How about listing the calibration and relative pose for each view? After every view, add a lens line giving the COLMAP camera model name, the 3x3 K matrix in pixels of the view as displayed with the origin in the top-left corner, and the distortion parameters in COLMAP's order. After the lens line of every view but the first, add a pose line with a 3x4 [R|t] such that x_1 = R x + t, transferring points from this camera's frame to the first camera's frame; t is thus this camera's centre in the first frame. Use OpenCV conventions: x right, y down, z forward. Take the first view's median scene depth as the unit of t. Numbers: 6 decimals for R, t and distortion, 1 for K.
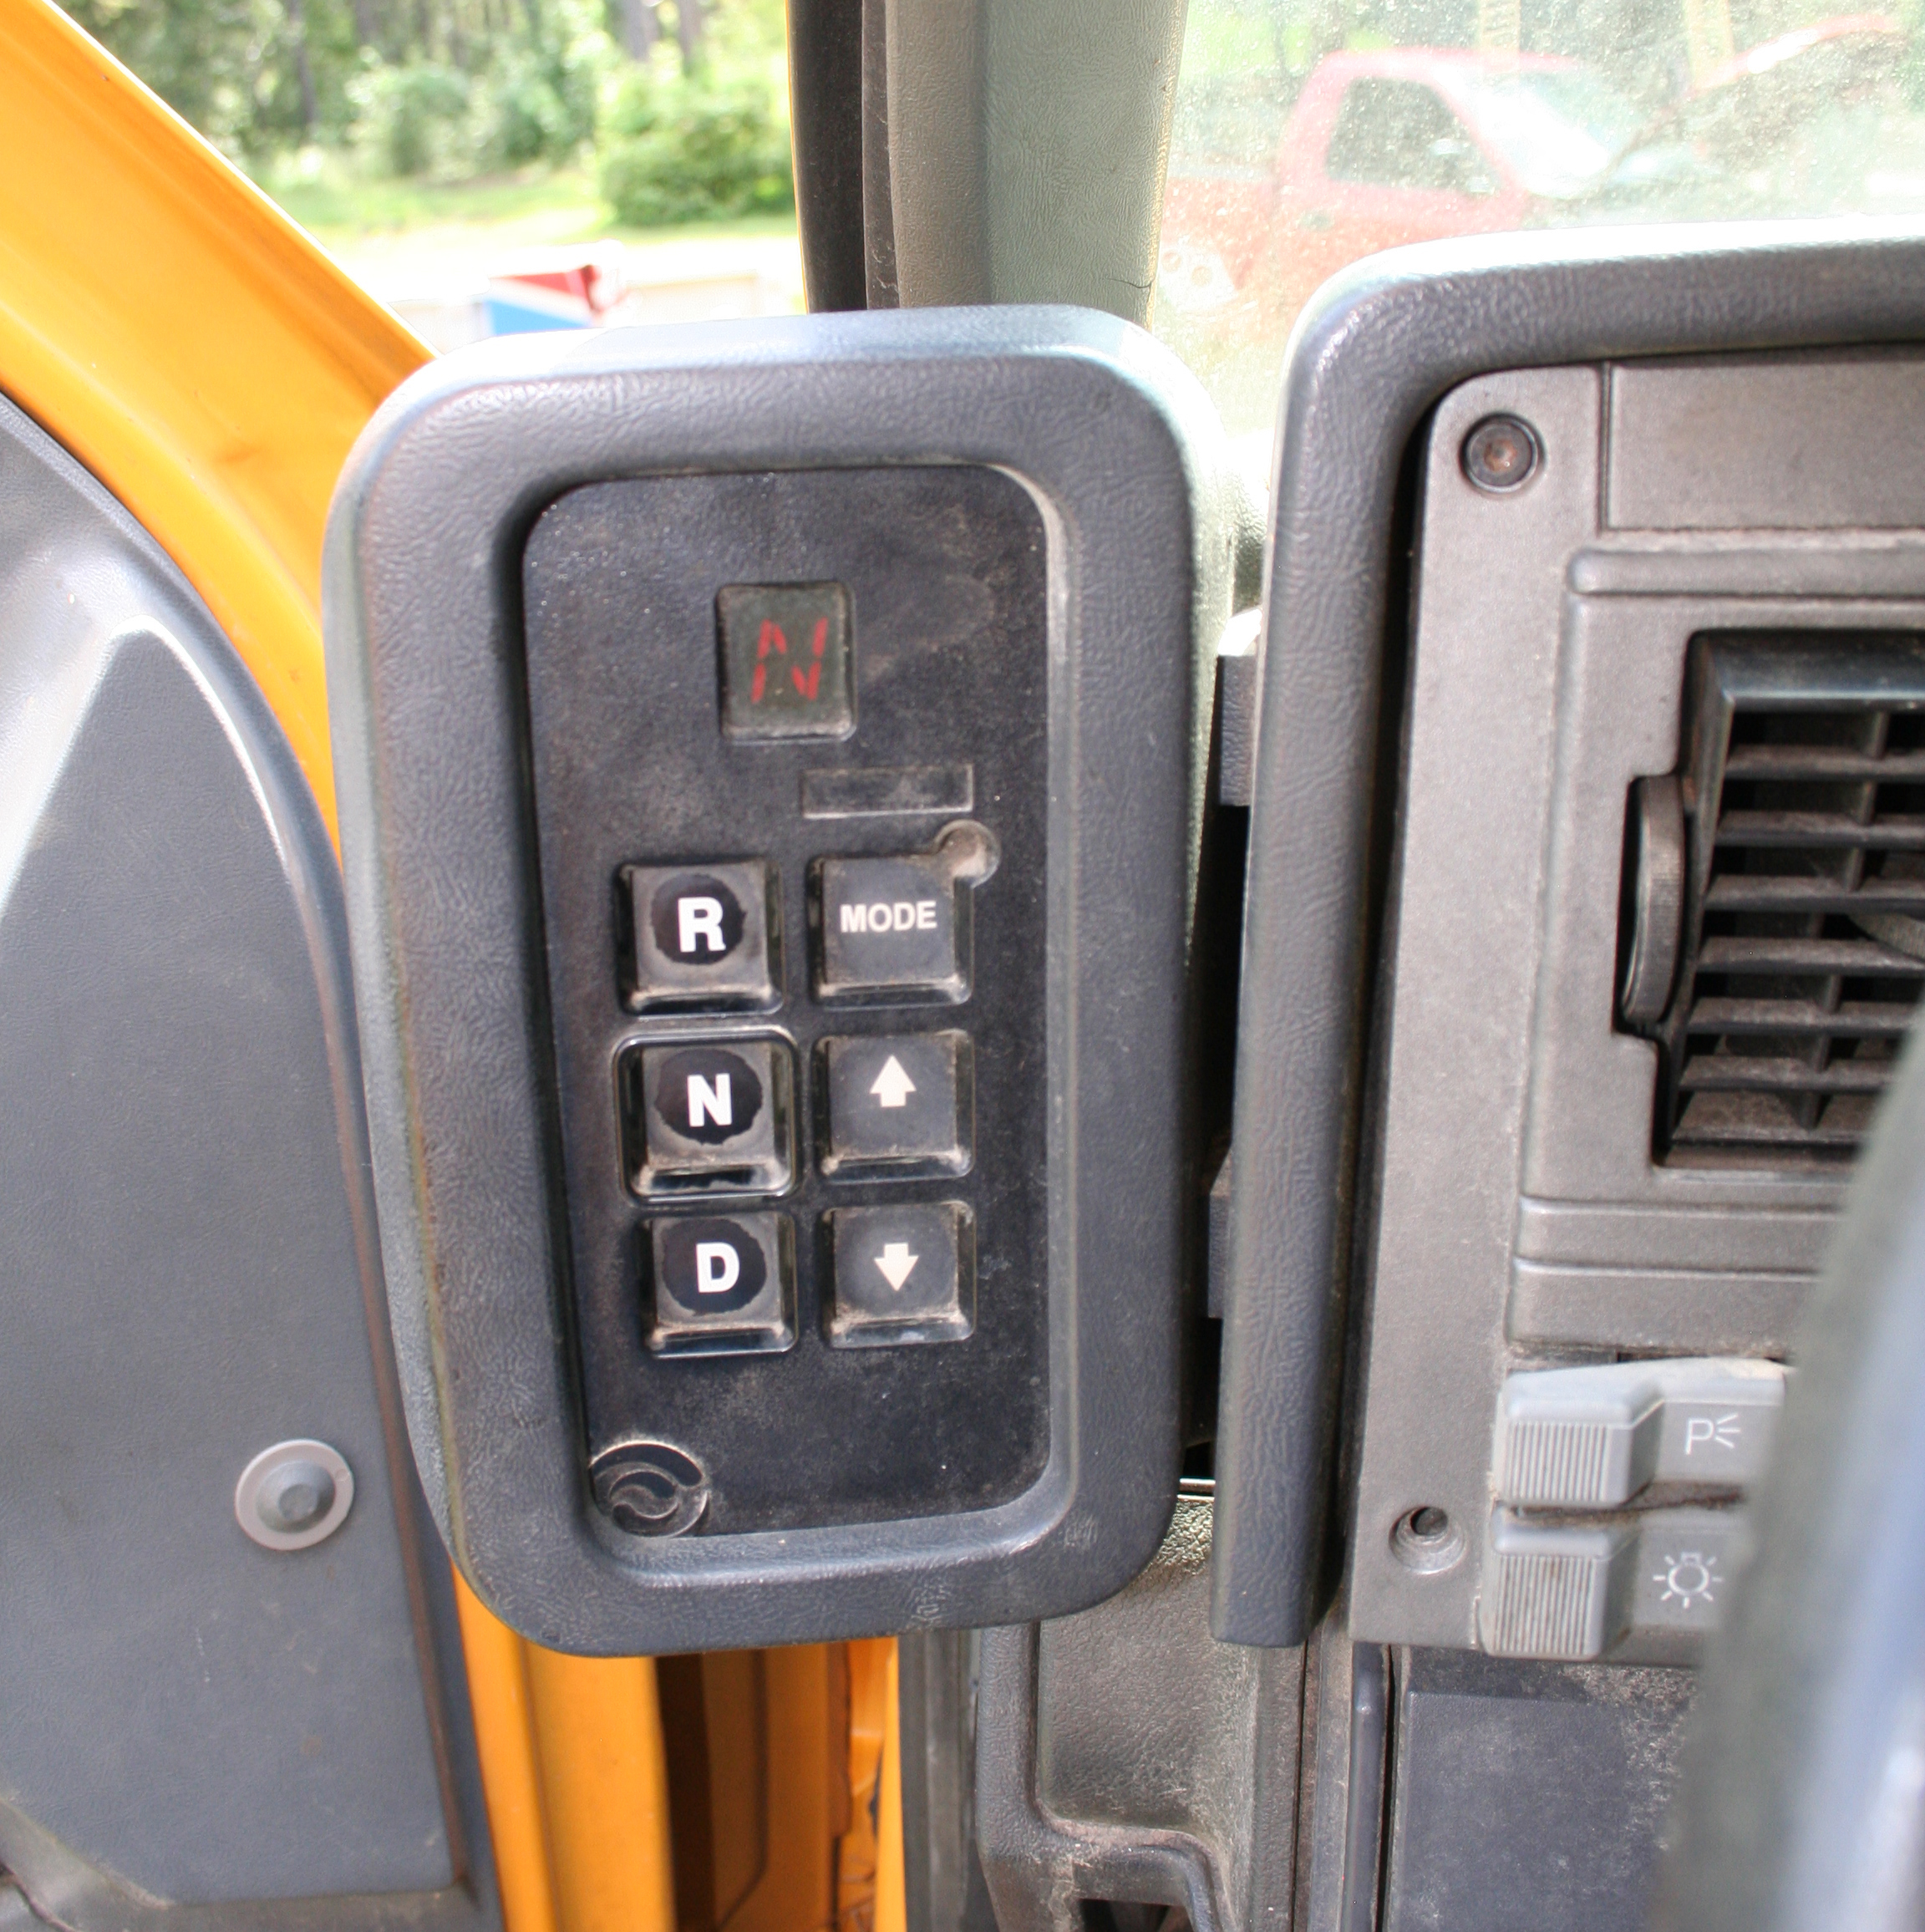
lens RADIAL K [[2323.1, 0, 962.5], [0, 2323.1, 966.0], [0, 0, 1]] dist [-0.153196, 0.097897]
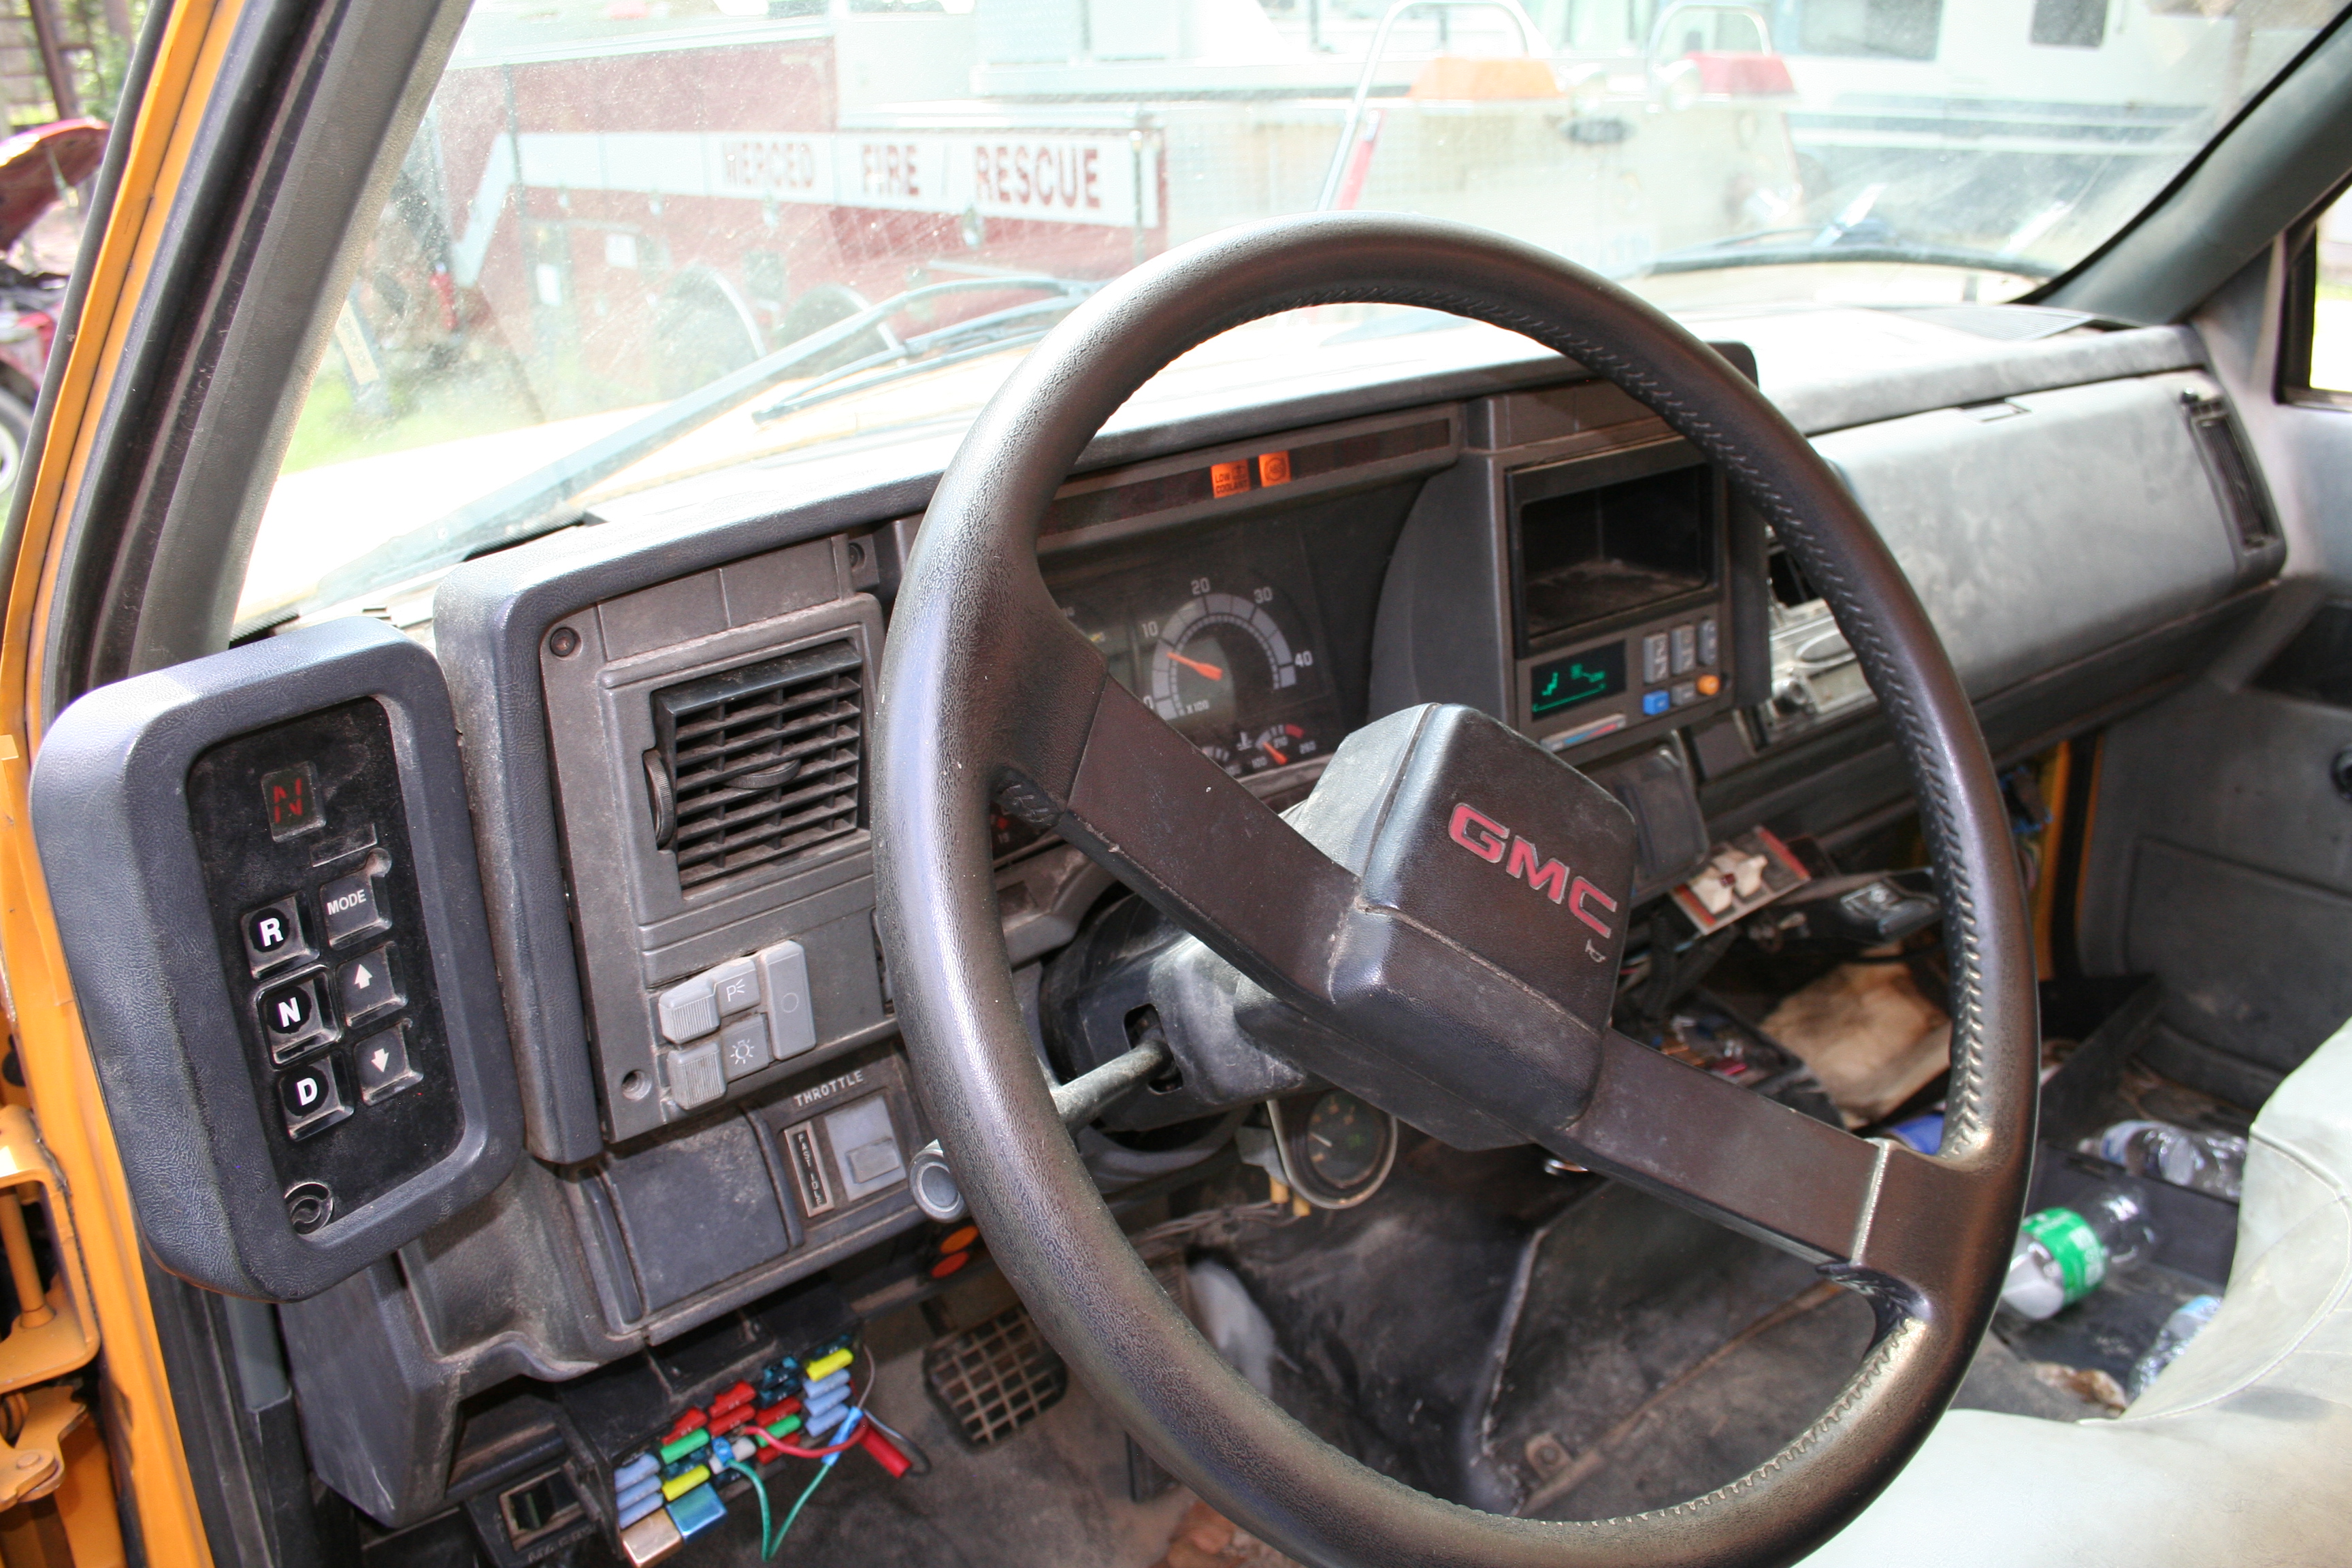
lens RADIAL K [[1877.7, 0, 1176.0], [0, 1877.7, 784.0], [0, 0, 1]] dist [-0.142770, 0.089664]
pose [[0.626192, -0.264269, 0.733516, -0.748851], [0.294667, 0.951242, 0.091158, -0.051863], [-0.721841, 0.159060, 0.673531, -0.717370]]
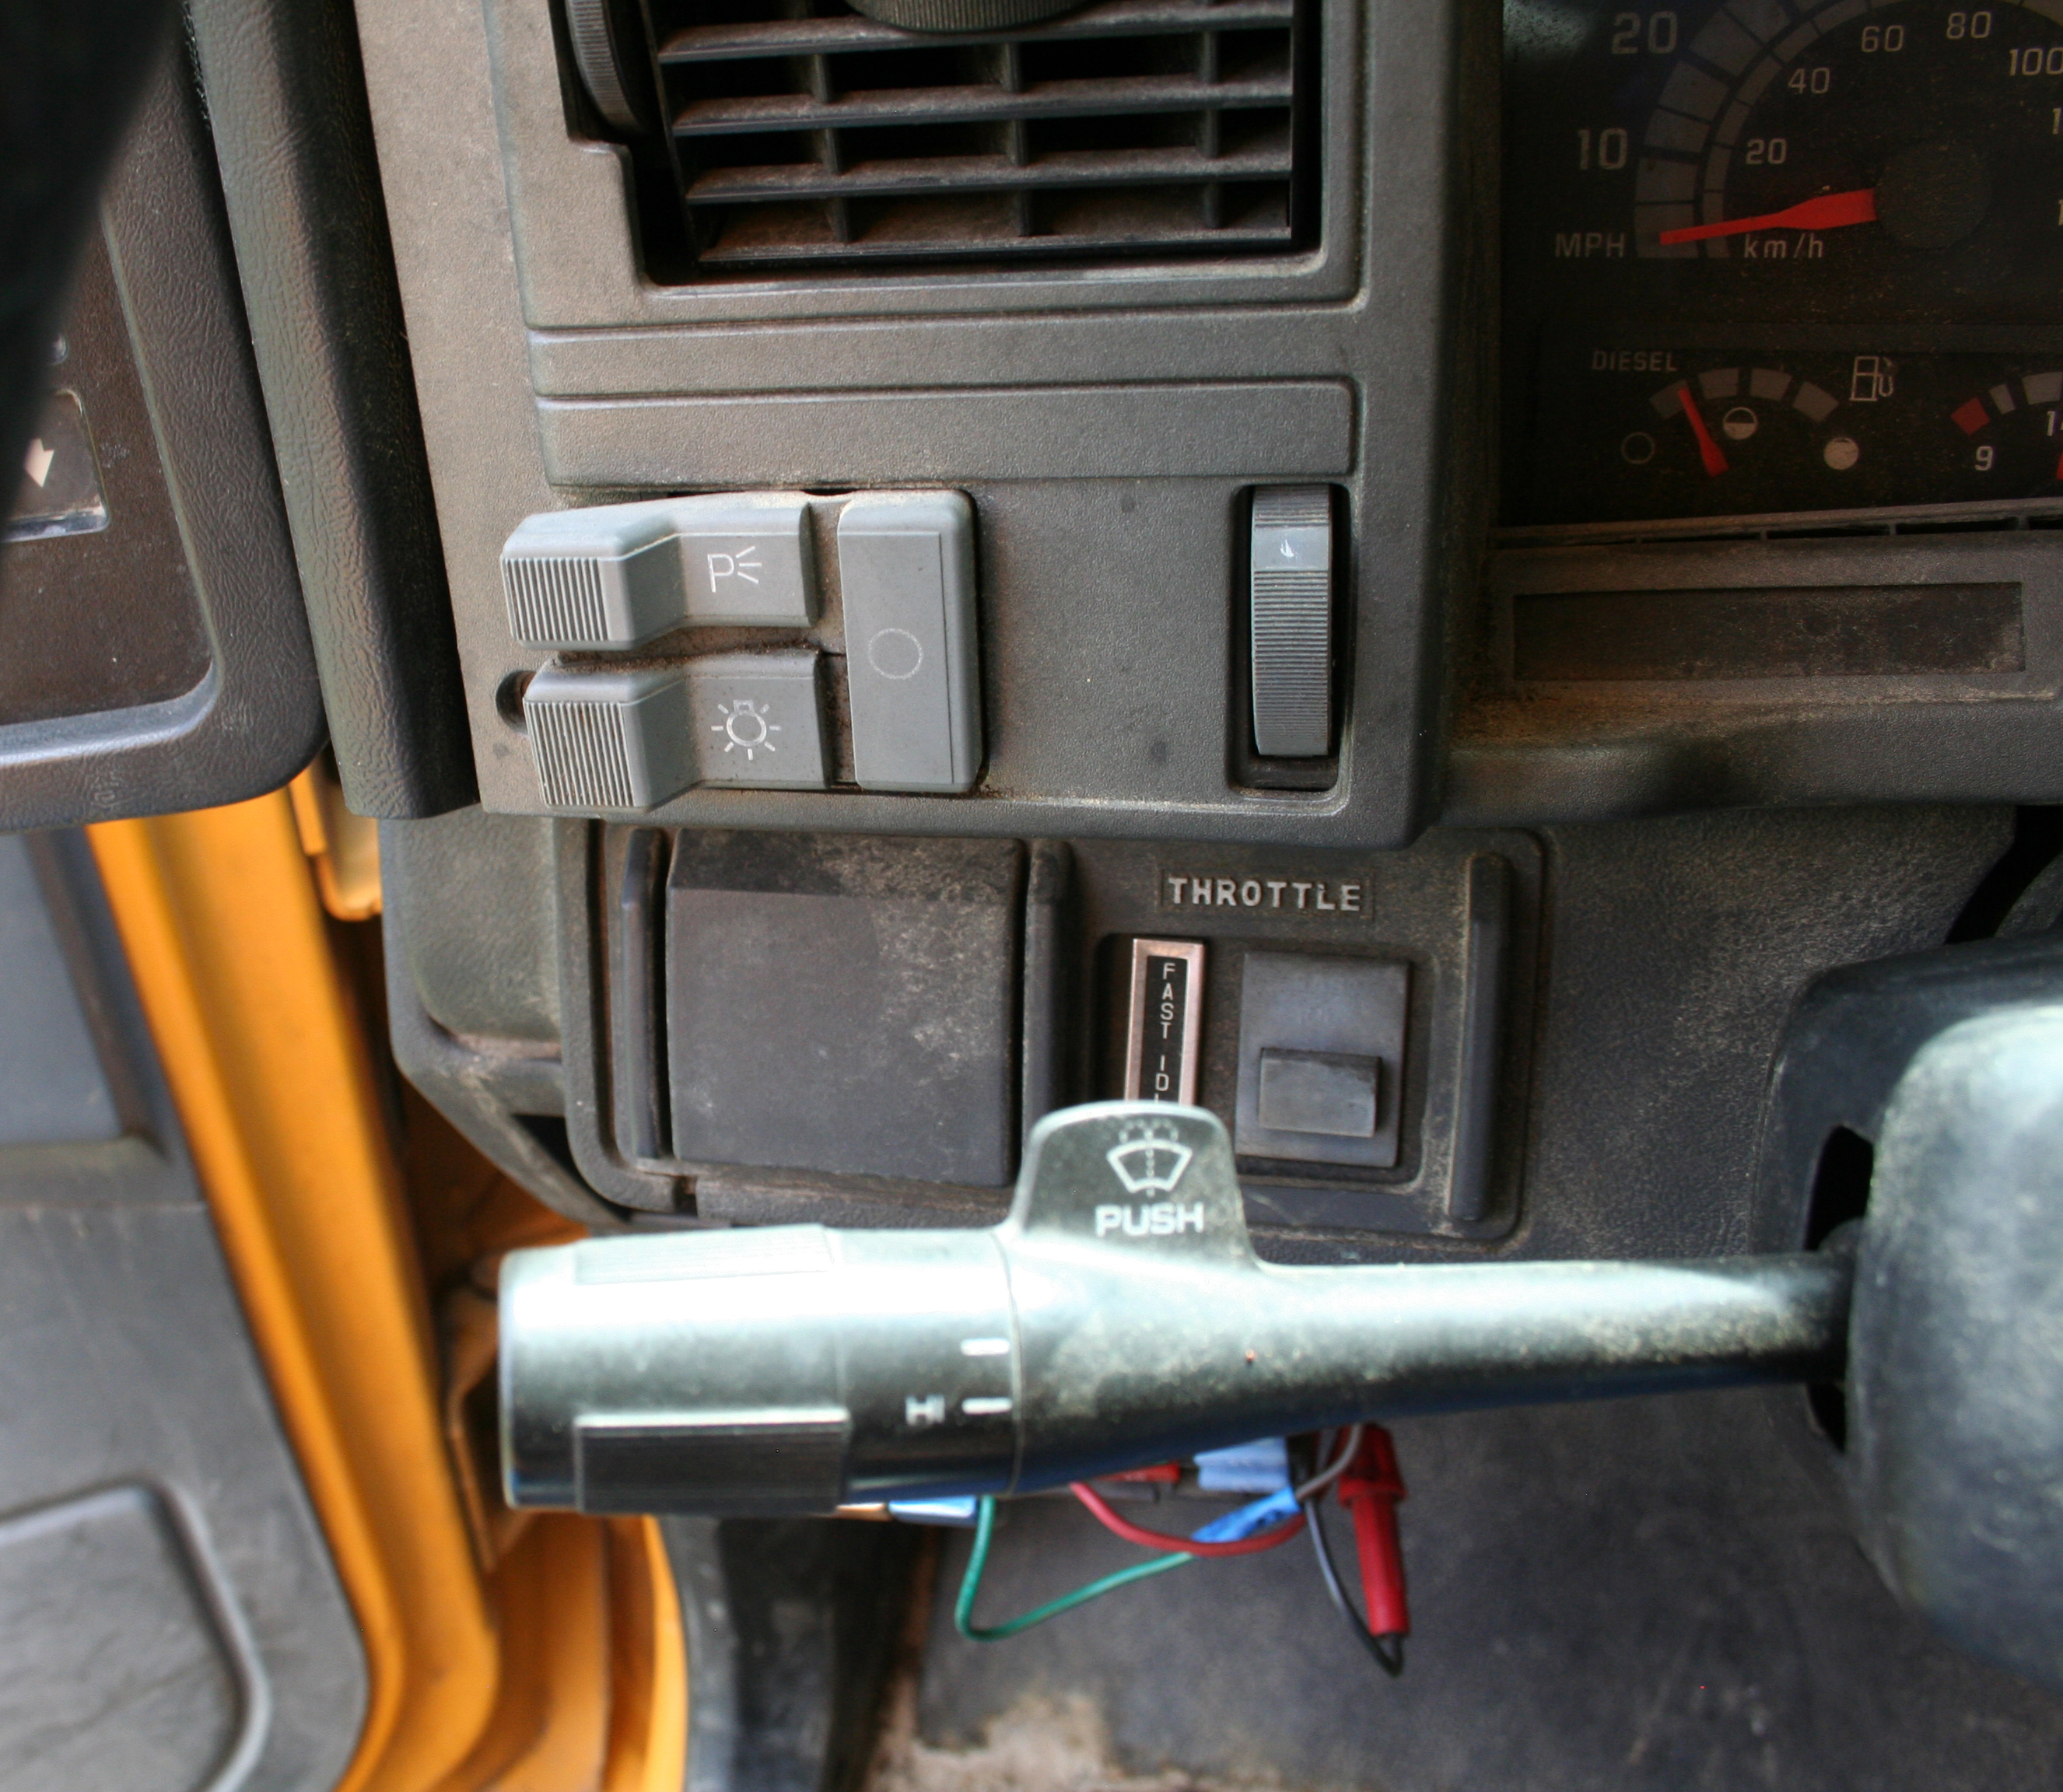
lens RADIAL K [[2129.1, 0, 779.0], [0, 2129.1, 846.5], [0, 0, 1]] dist [-0.155836, 0.142962]
pose [[0.992783, -0.028239, -0.116553, 0.406587], [0.052276, 0.976590, 0.208662, 0.122229], [0.107932, -0.213249, 0.971018, 0.106231]]
